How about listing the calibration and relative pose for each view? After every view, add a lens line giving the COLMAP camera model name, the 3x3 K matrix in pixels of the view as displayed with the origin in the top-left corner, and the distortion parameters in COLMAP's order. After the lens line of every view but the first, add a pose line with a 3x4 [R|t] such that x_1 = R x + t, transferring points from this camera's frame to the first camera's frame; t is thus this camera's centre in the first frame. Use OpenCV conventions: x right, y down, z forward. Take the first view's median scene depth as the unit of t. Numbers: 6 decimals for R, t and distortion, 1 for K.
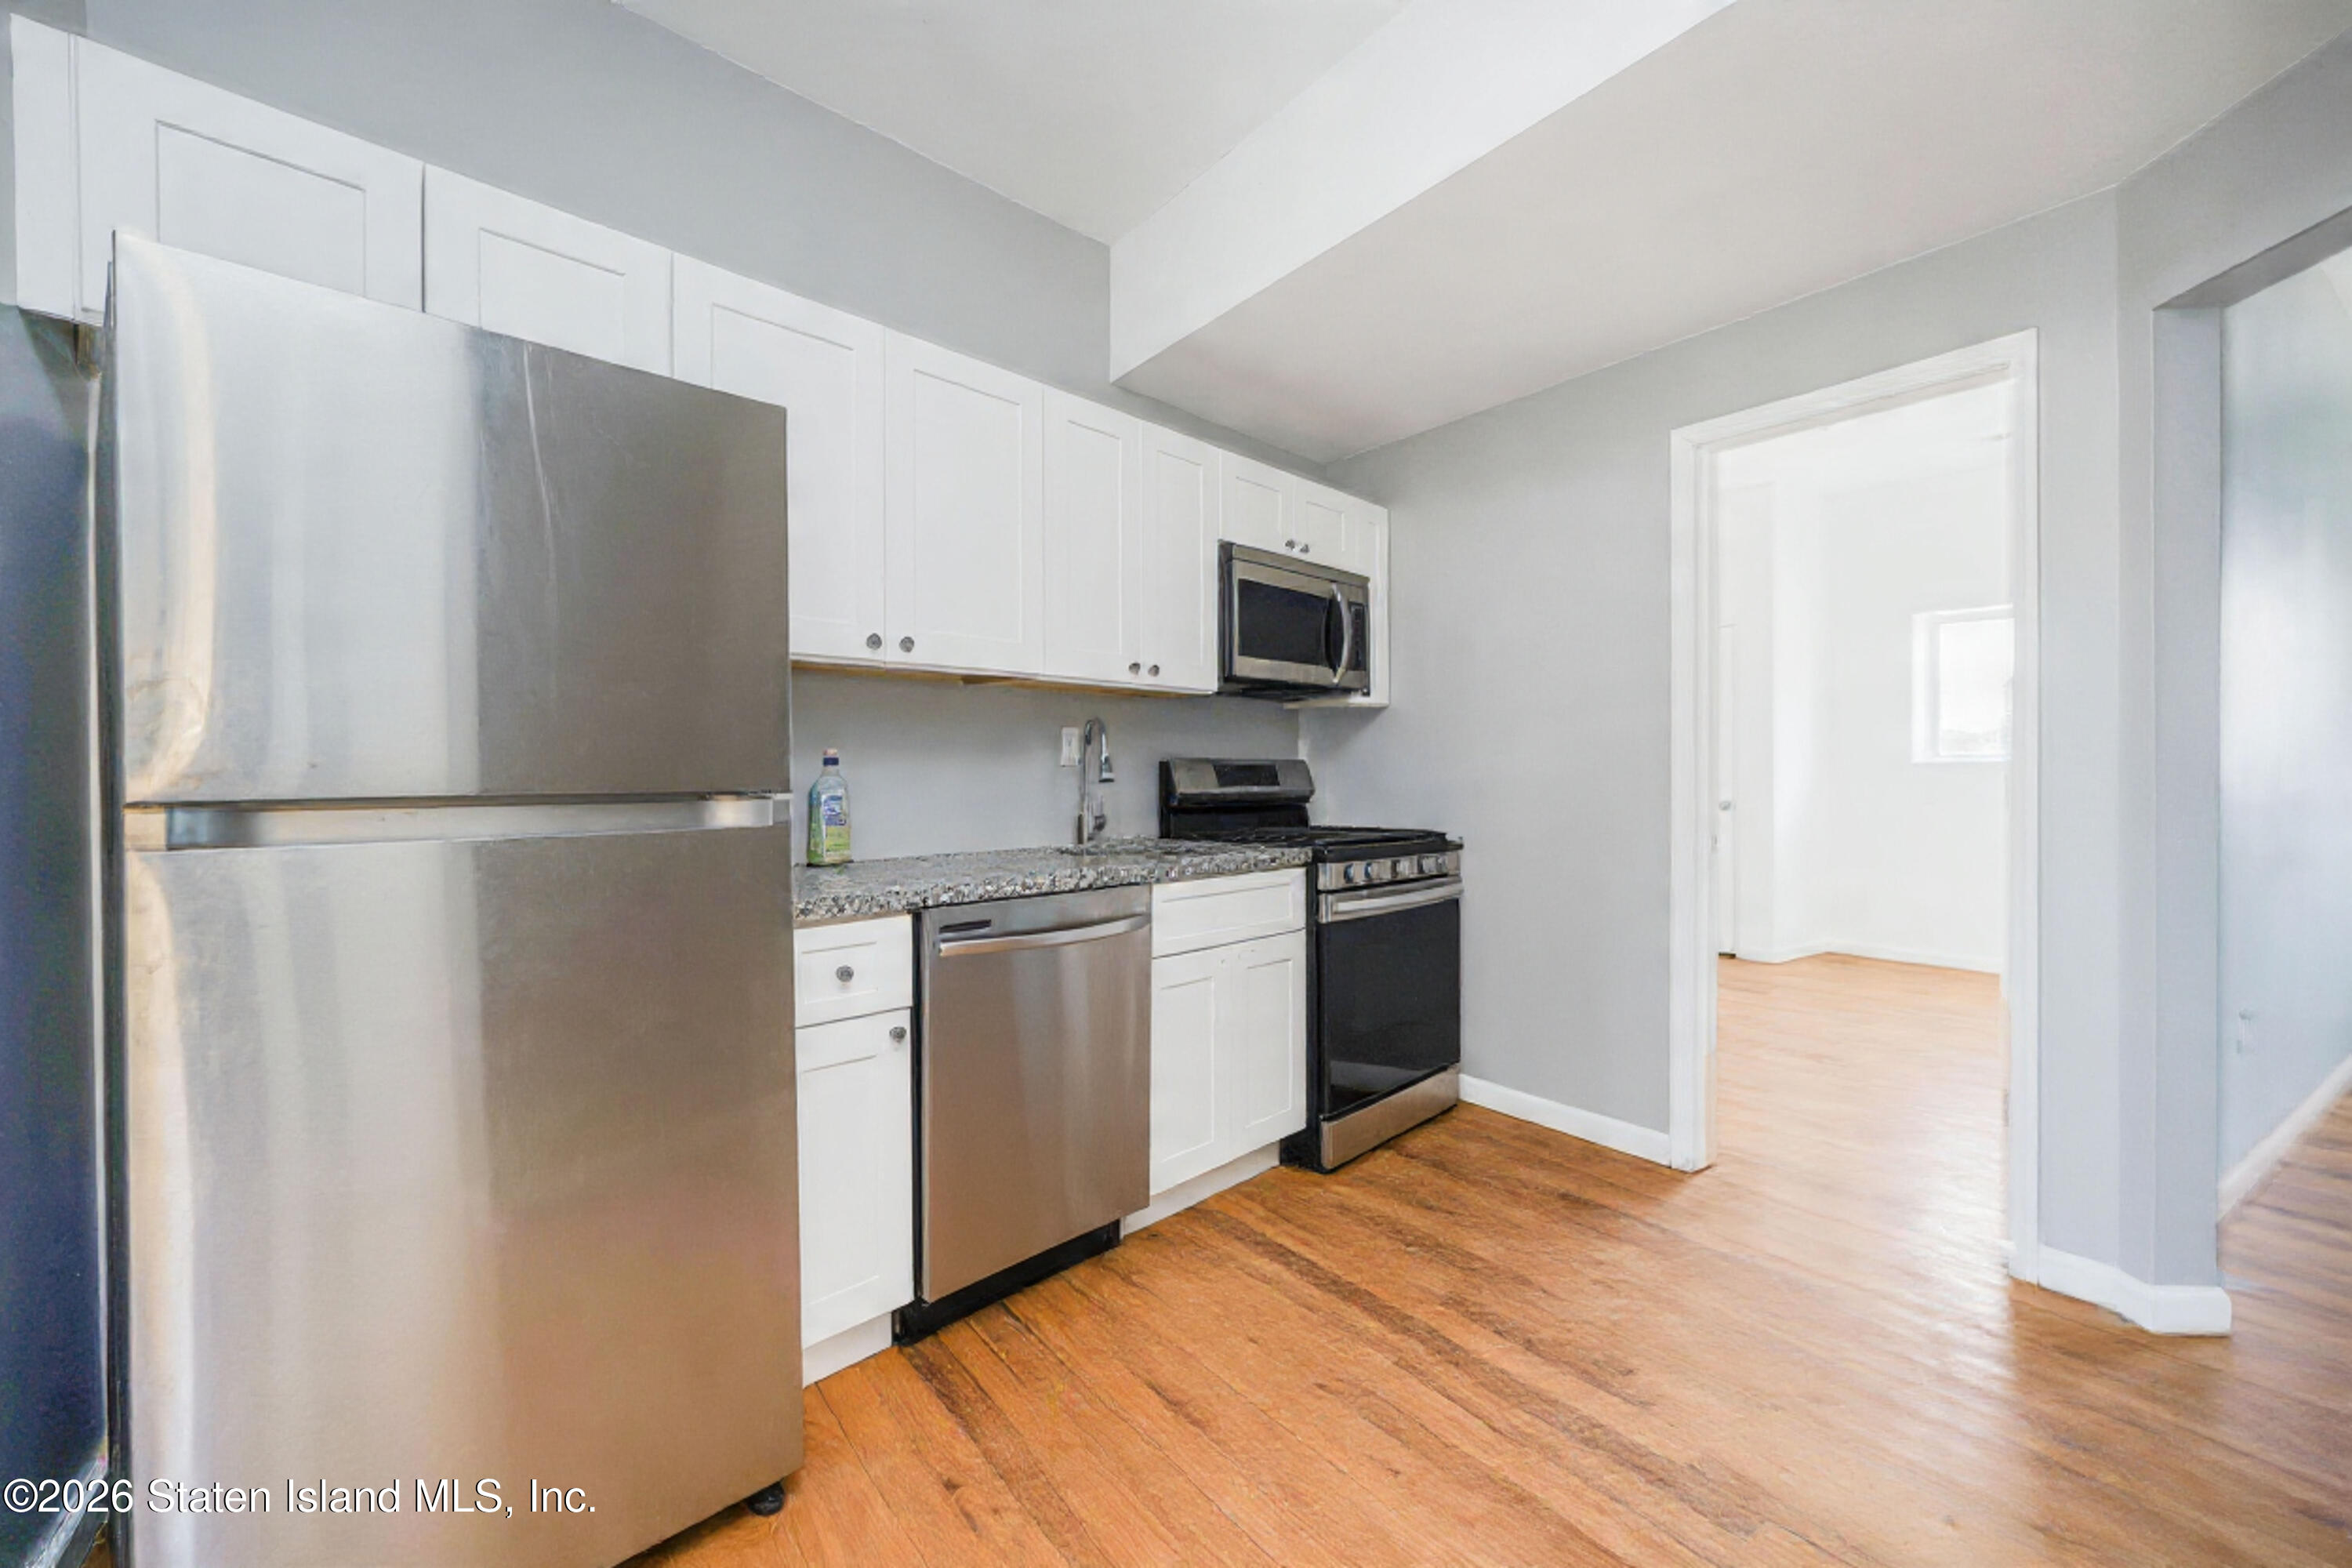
lens RADIAL K [[1037.3, 0, 1171.7], [0, 1037.3, 770.0], [0, 0, 1]] dist [0.000943, -0.000032]
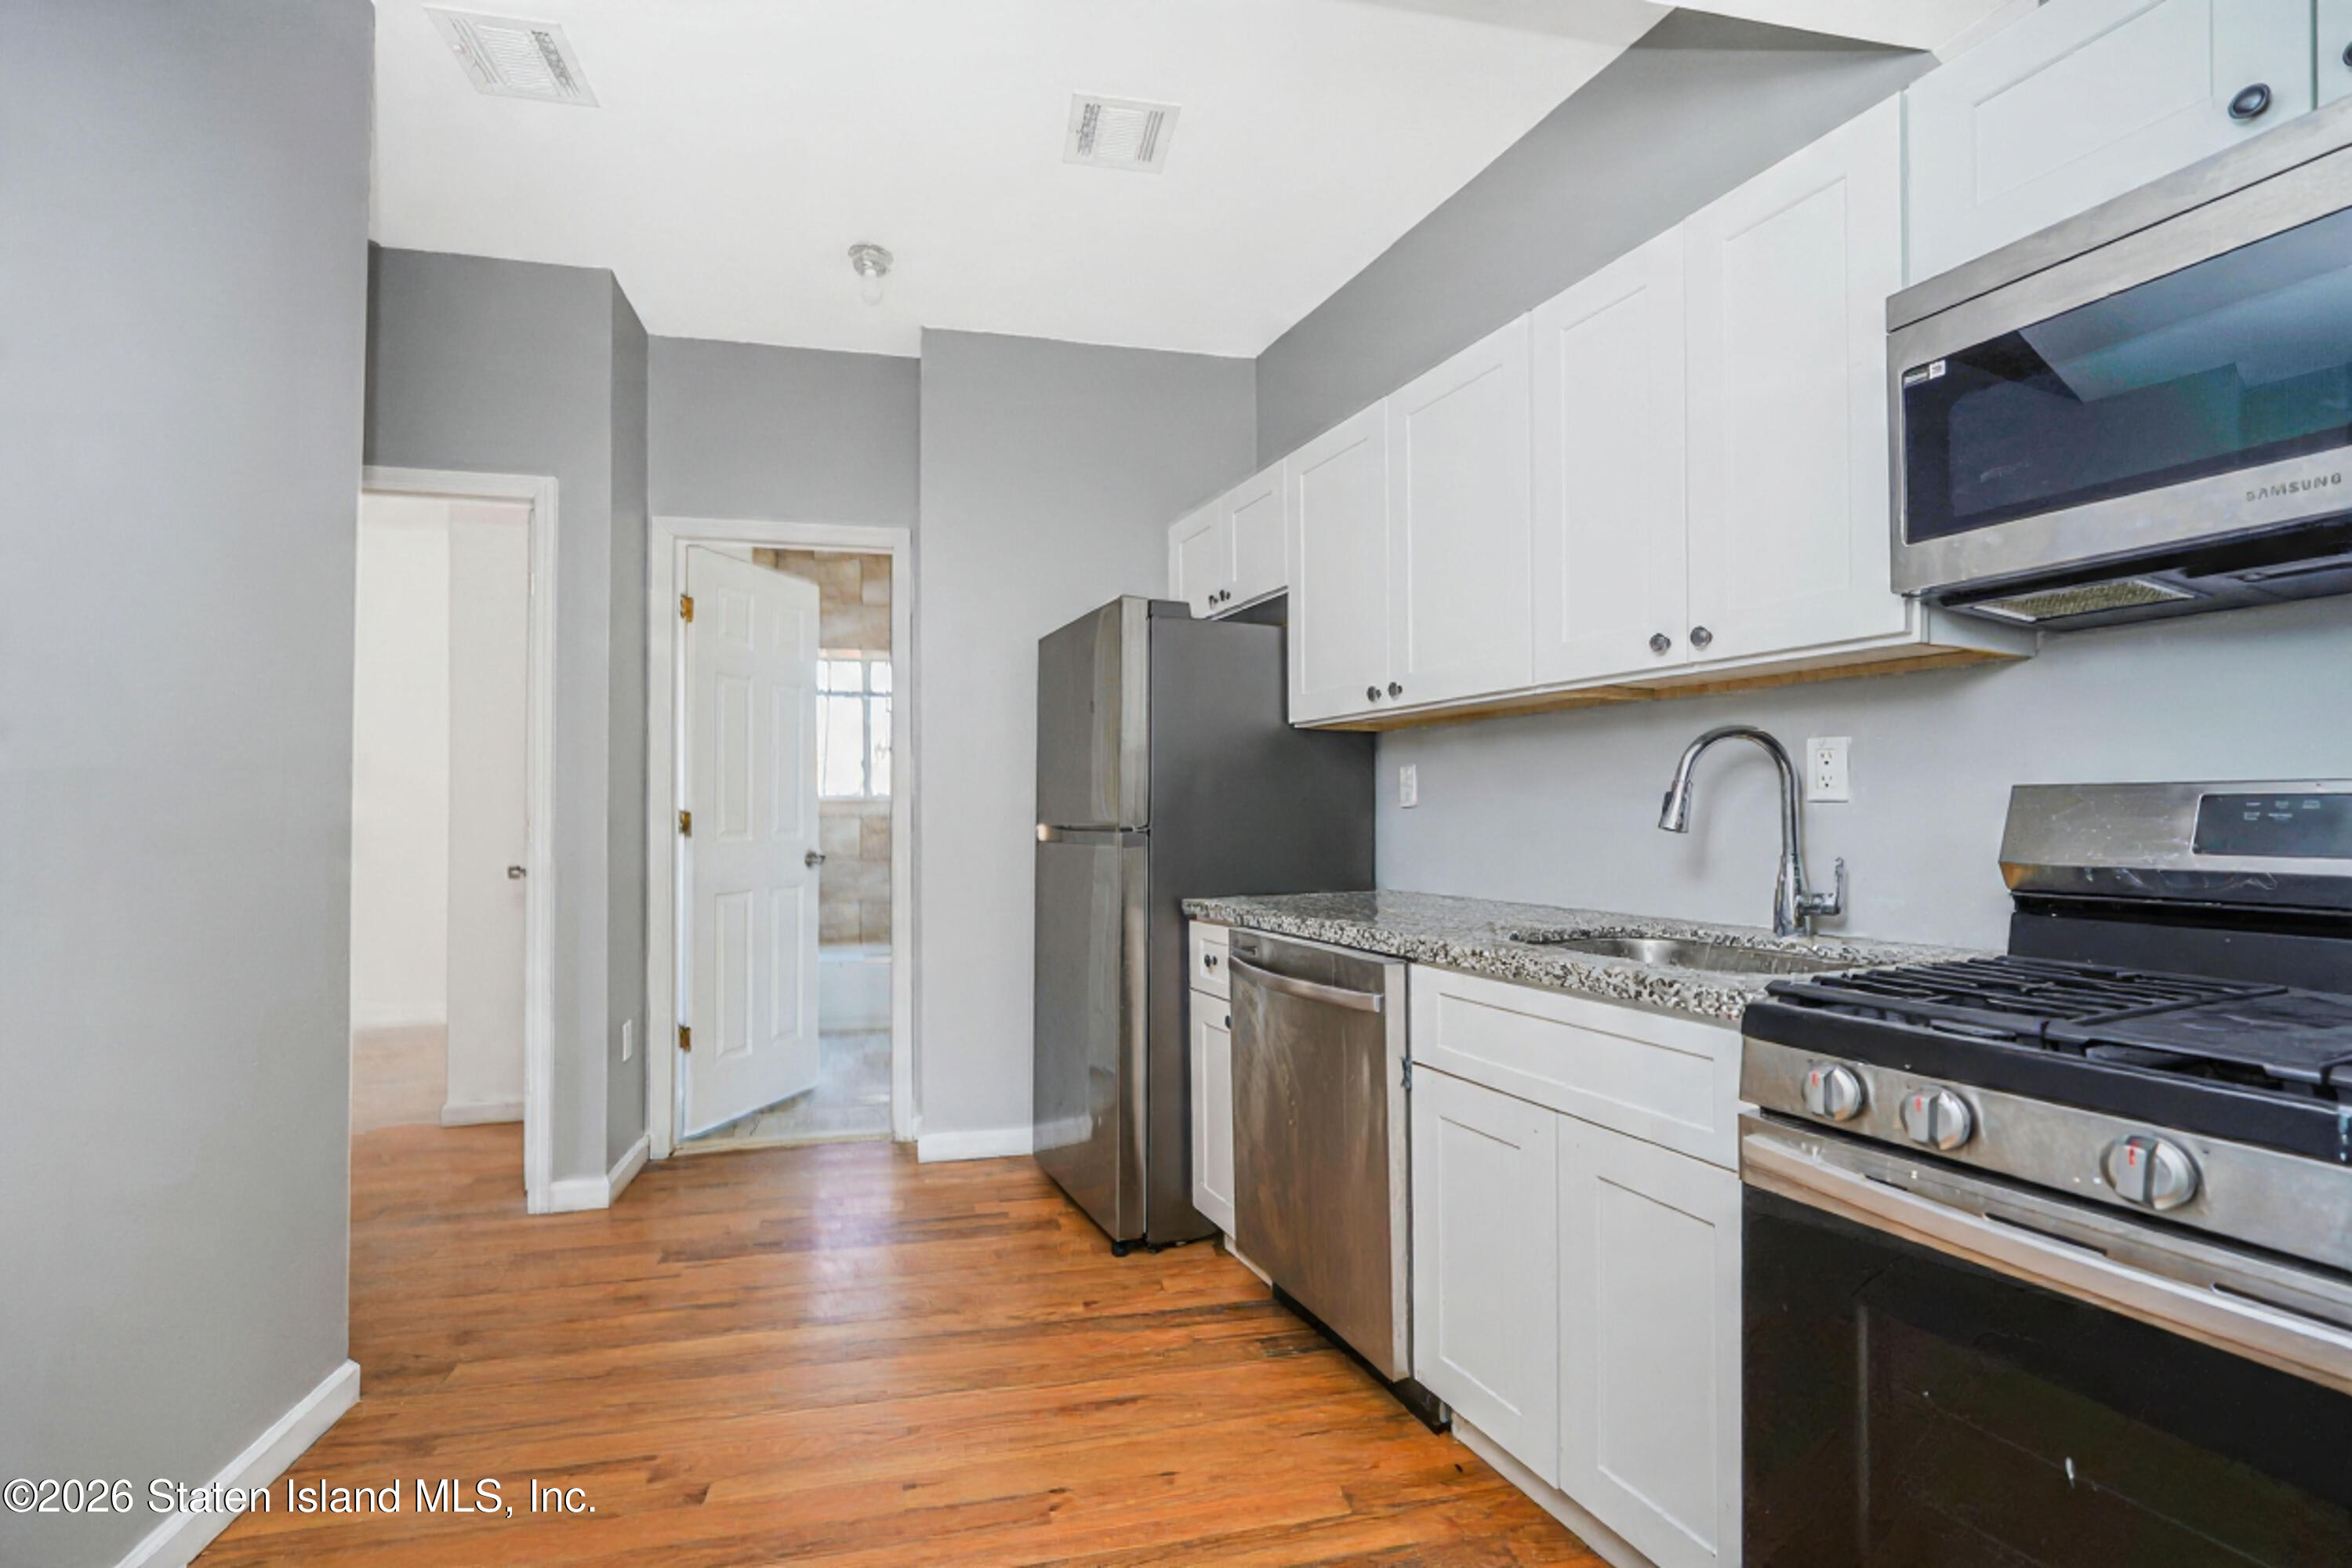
lens RADIAL K [[1024.3, 0, 1183.8], [0, 1024.3, 799.7], [0, 0, 1]] dist [0.000115, 0.000339]
pose [[-0.376742, -0.005388, -0.926303, 0.778366], [0.010595, 0.999893, -0.010125, -0.003713], [0.926258, -0.013629, -0.376645, 1.200852]]
